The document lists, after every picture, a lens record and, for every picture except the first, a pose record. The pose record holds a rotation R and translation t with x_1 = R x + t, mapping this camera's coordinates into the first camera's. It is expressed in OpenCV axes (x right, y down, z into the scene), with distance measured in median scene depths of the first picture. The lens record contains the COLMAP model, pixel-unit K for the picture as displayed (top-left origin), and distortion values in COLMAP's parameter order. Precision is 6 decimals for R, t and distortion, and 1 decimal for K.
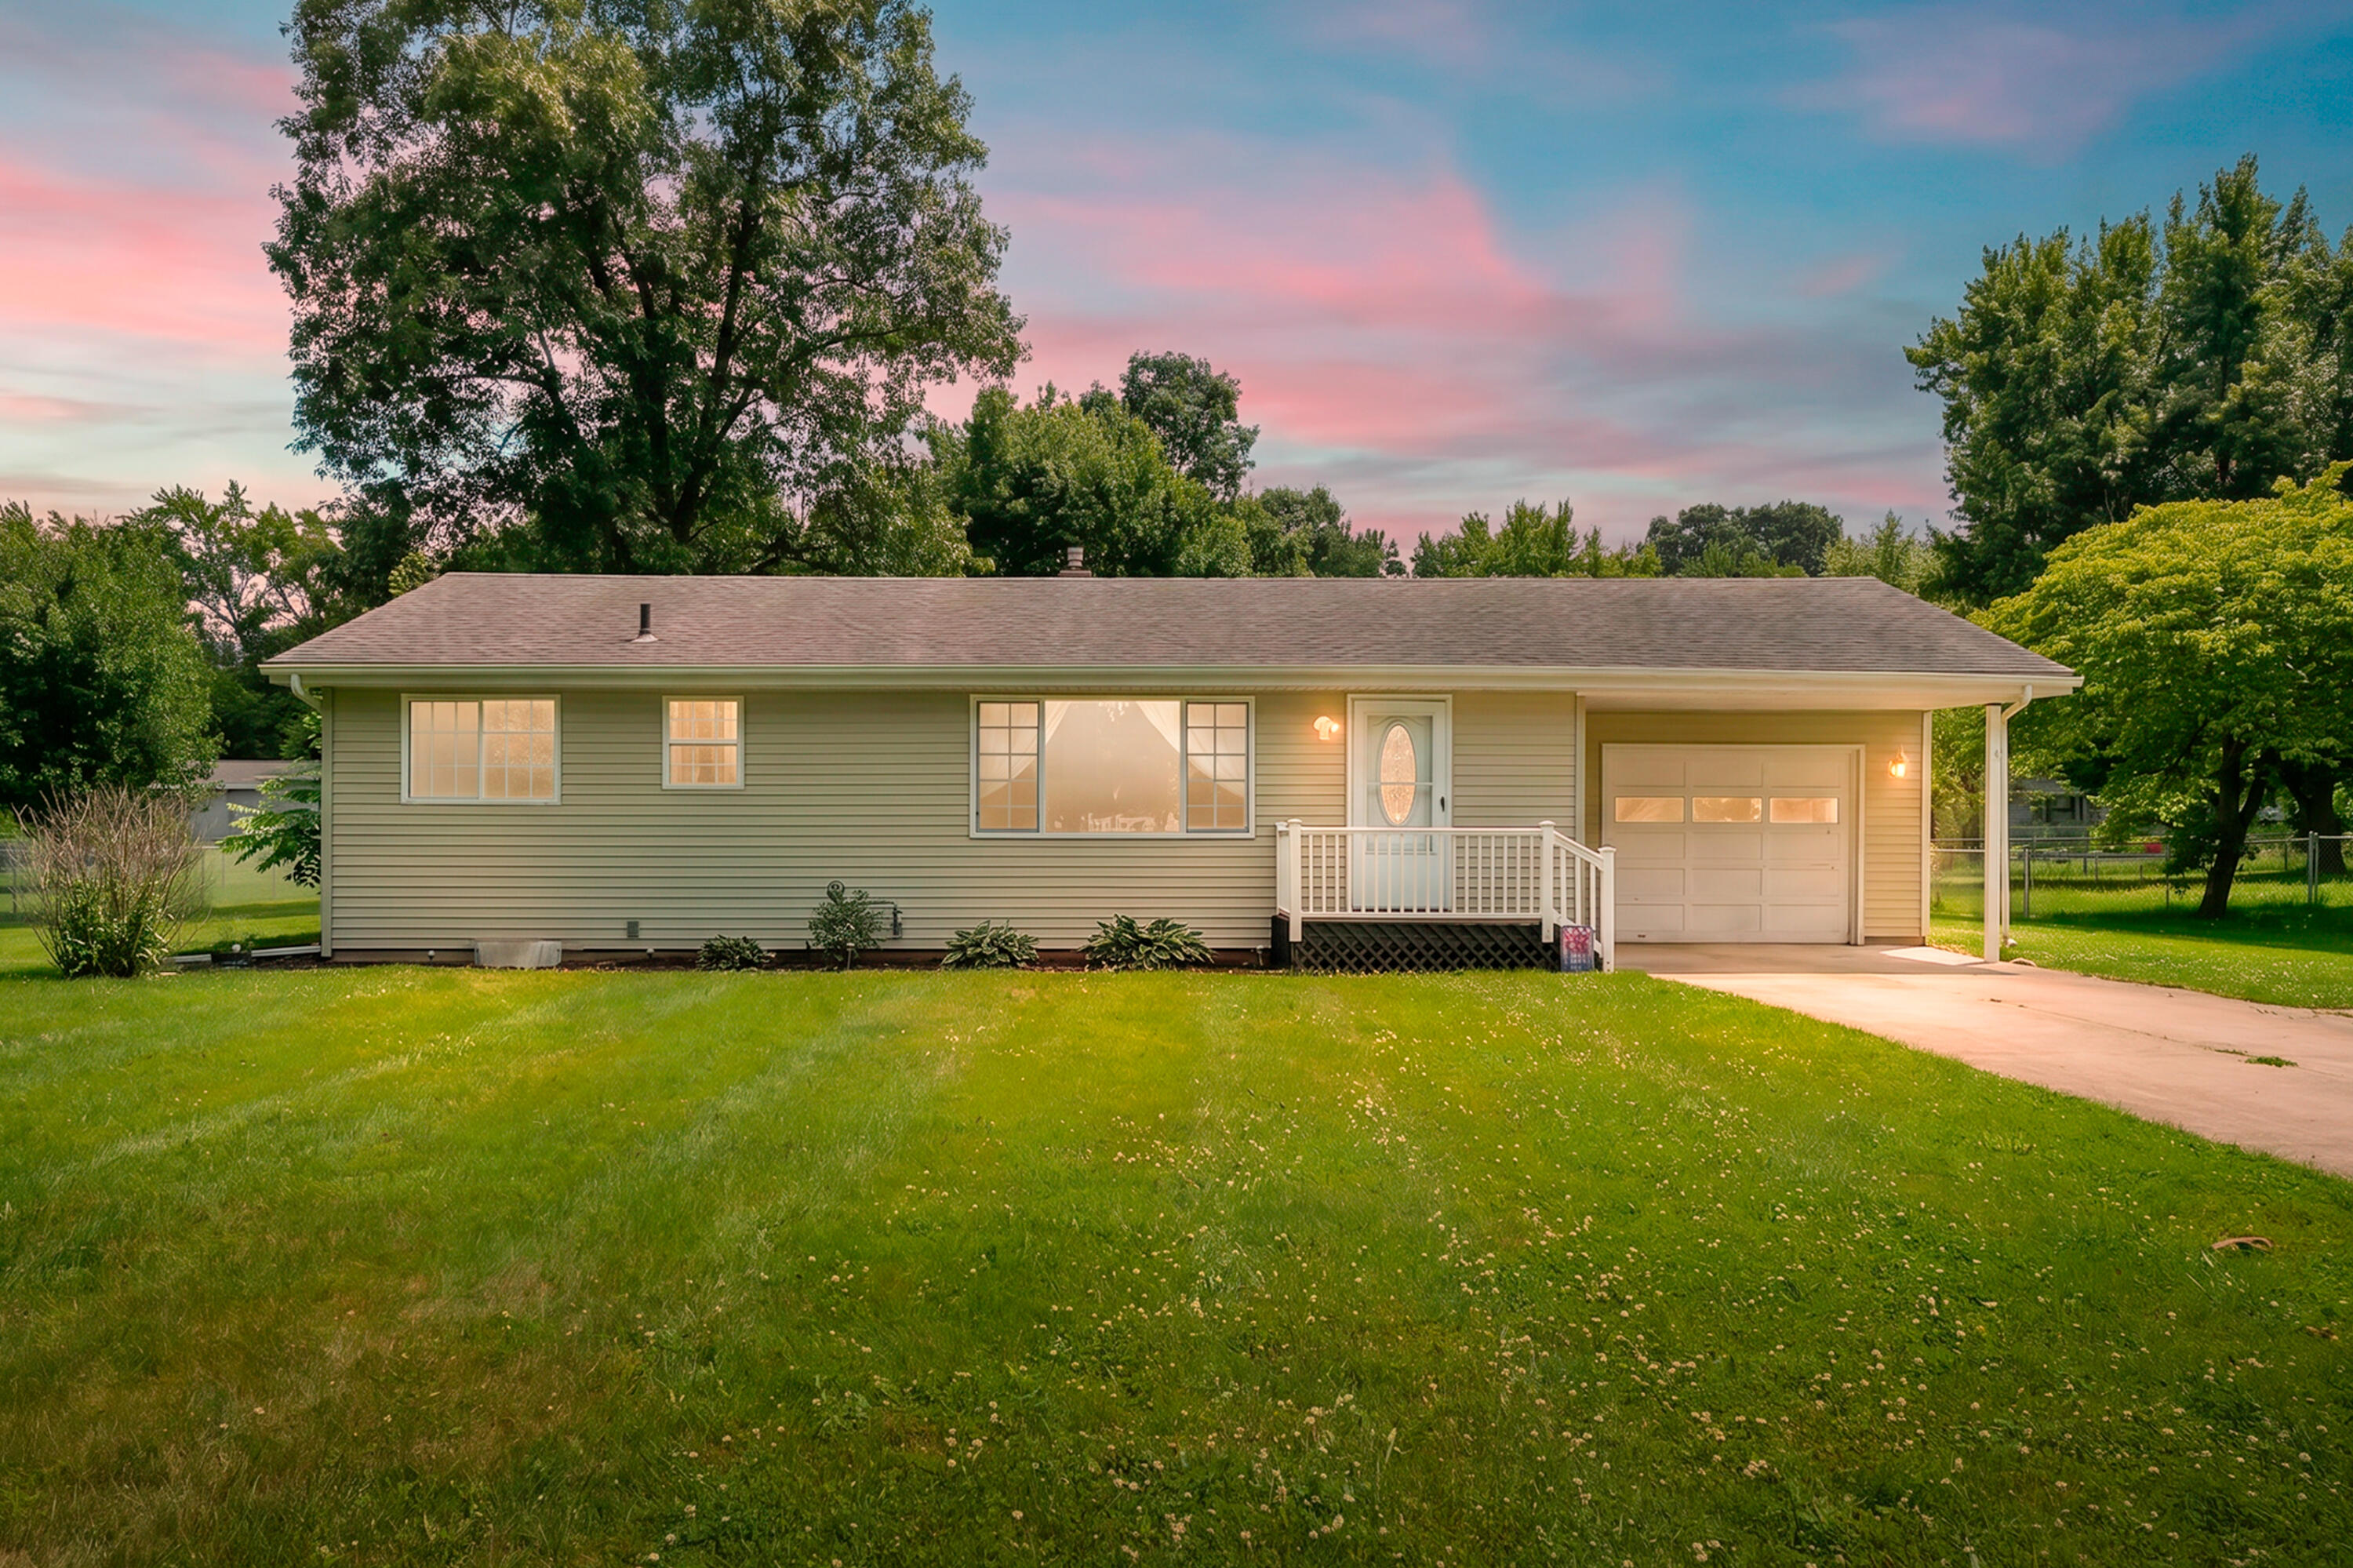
lens RADIAL K [[1474.8, 0, 1175.7], [0, 1474.8, 784.6], [0, 0, 1]] dist [-0.000683, -0.000465]
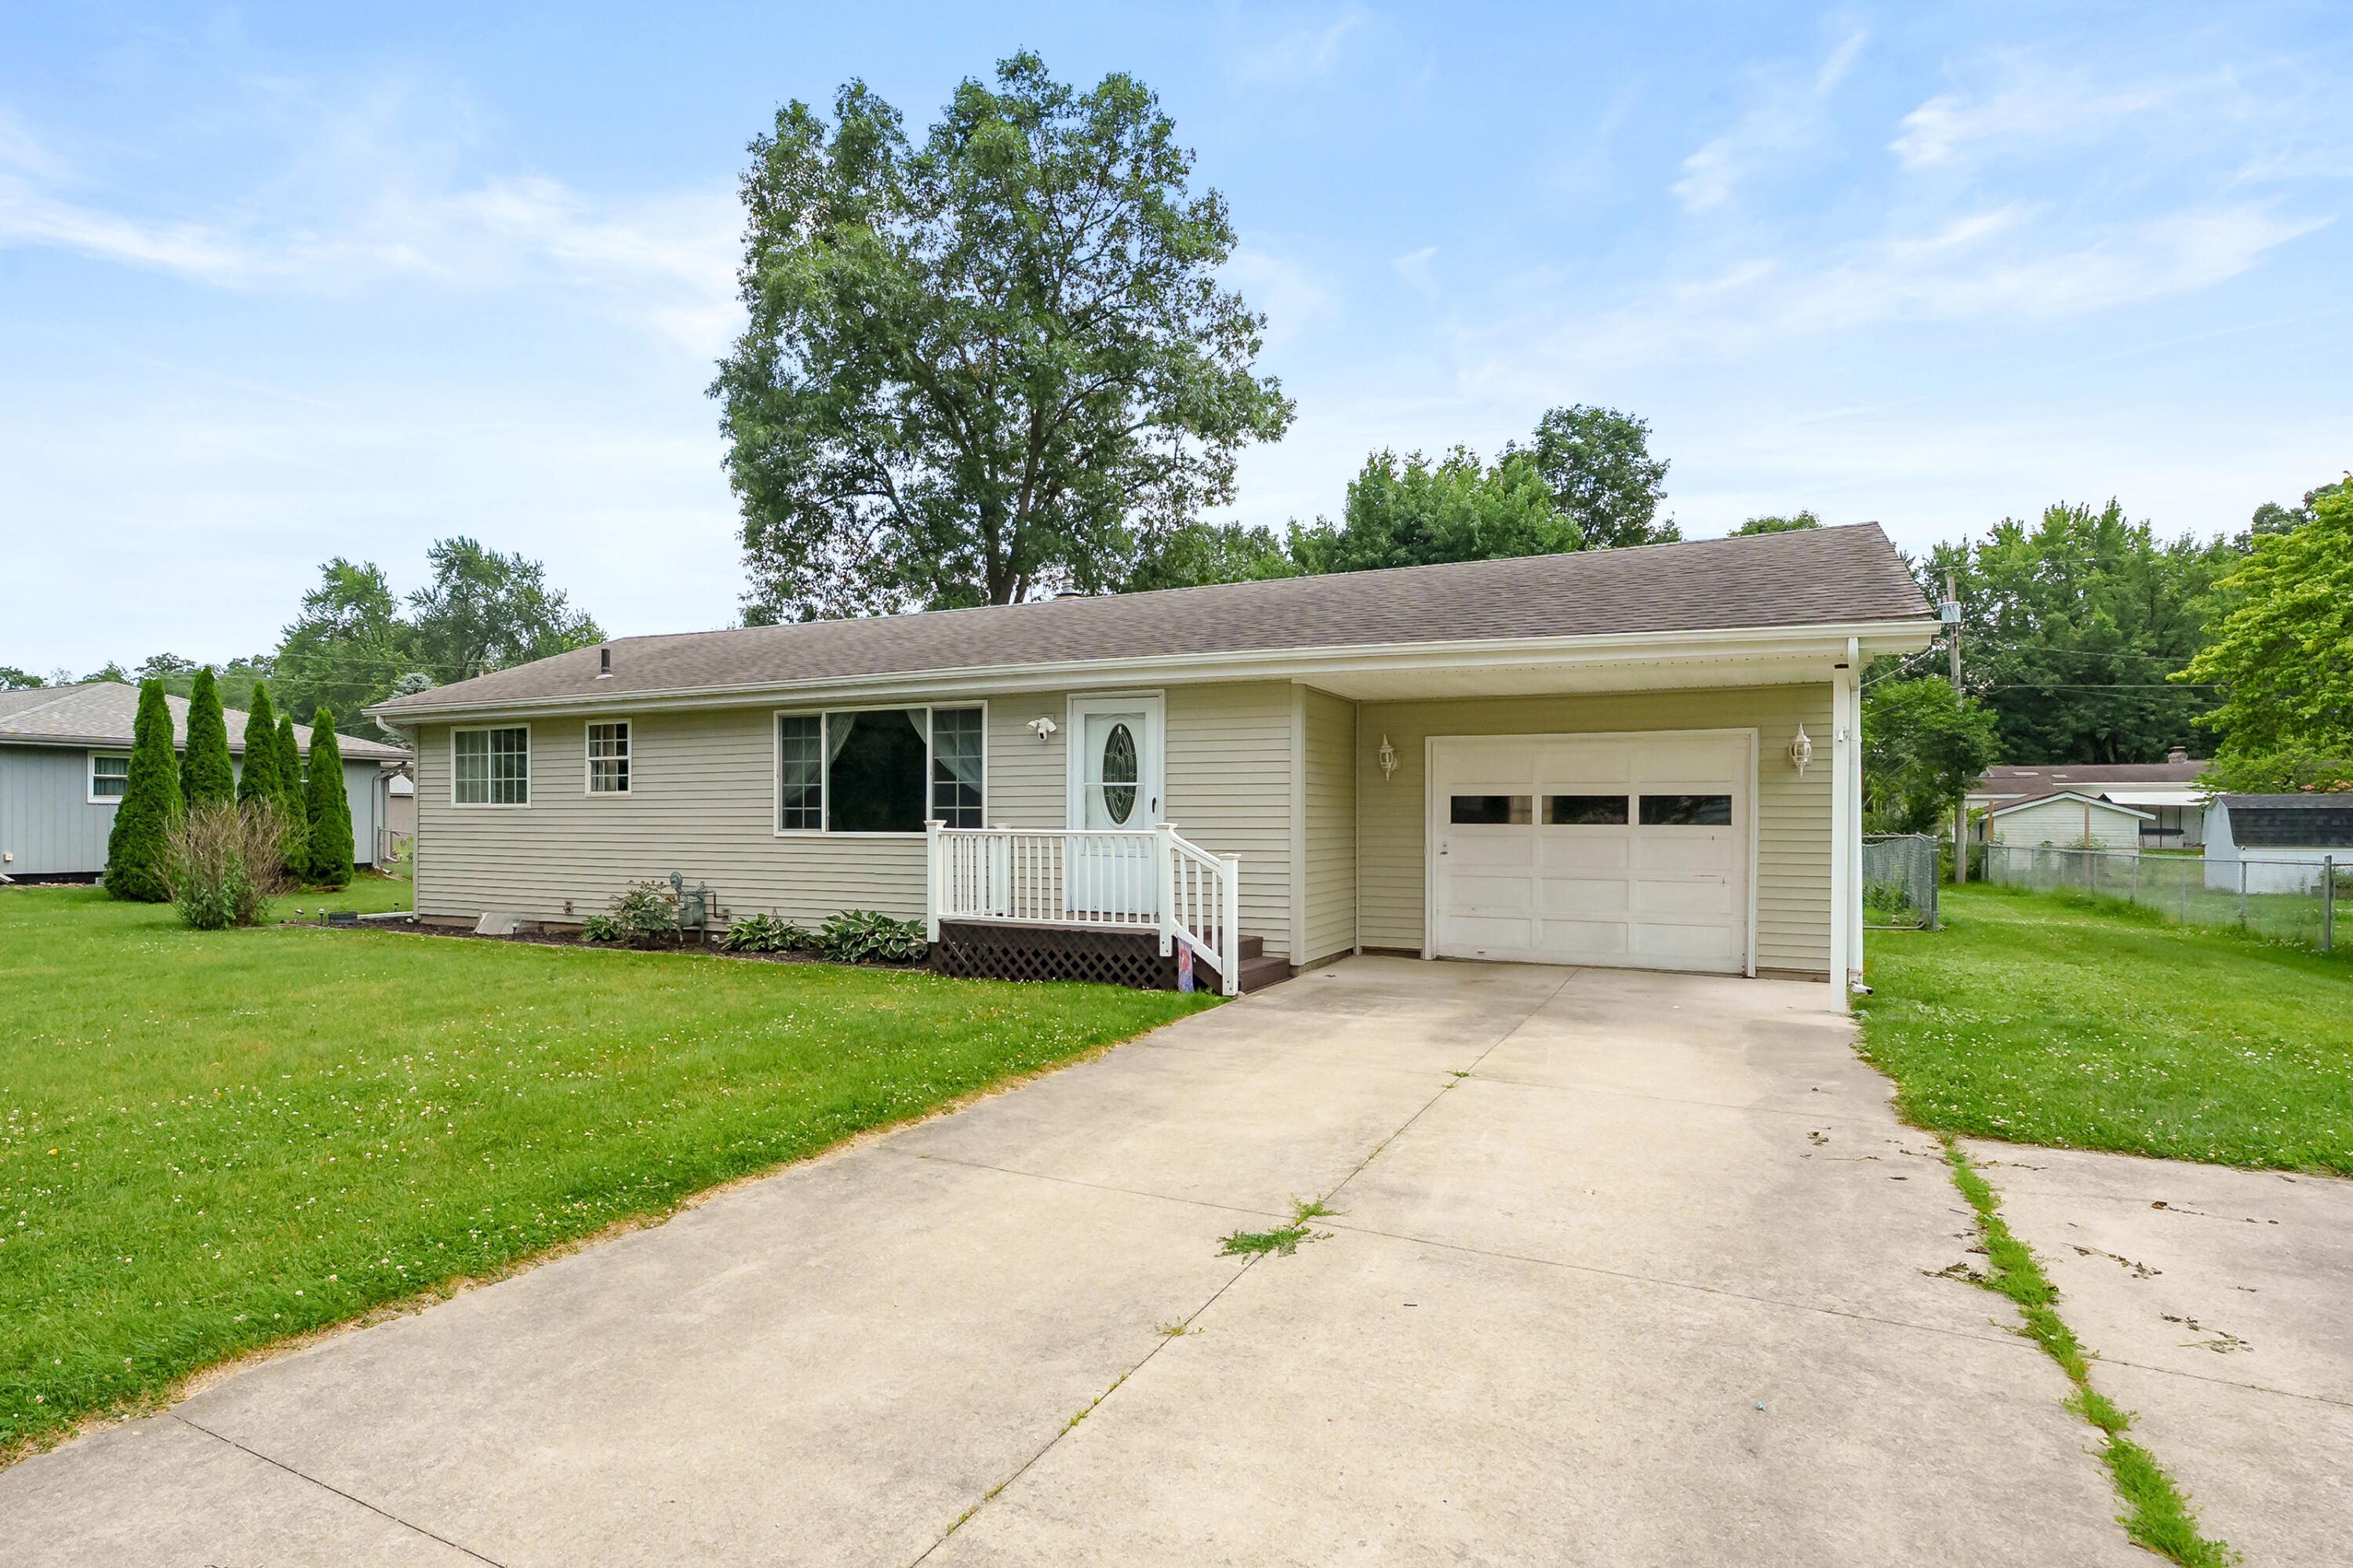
lens RADIAL K [[1173.9, 0, 1176.8], [0, 1173.9, 795.6], [0, 0, 1]] dist [-0.004400, -0.000469]
pose [[0.895888, -0.009331, -0.444181, 0.537007], [0.009291, 0.999954, -0.002266, 0.009885], [0.444182, -0.002097, 0.895934, 0.335368]]
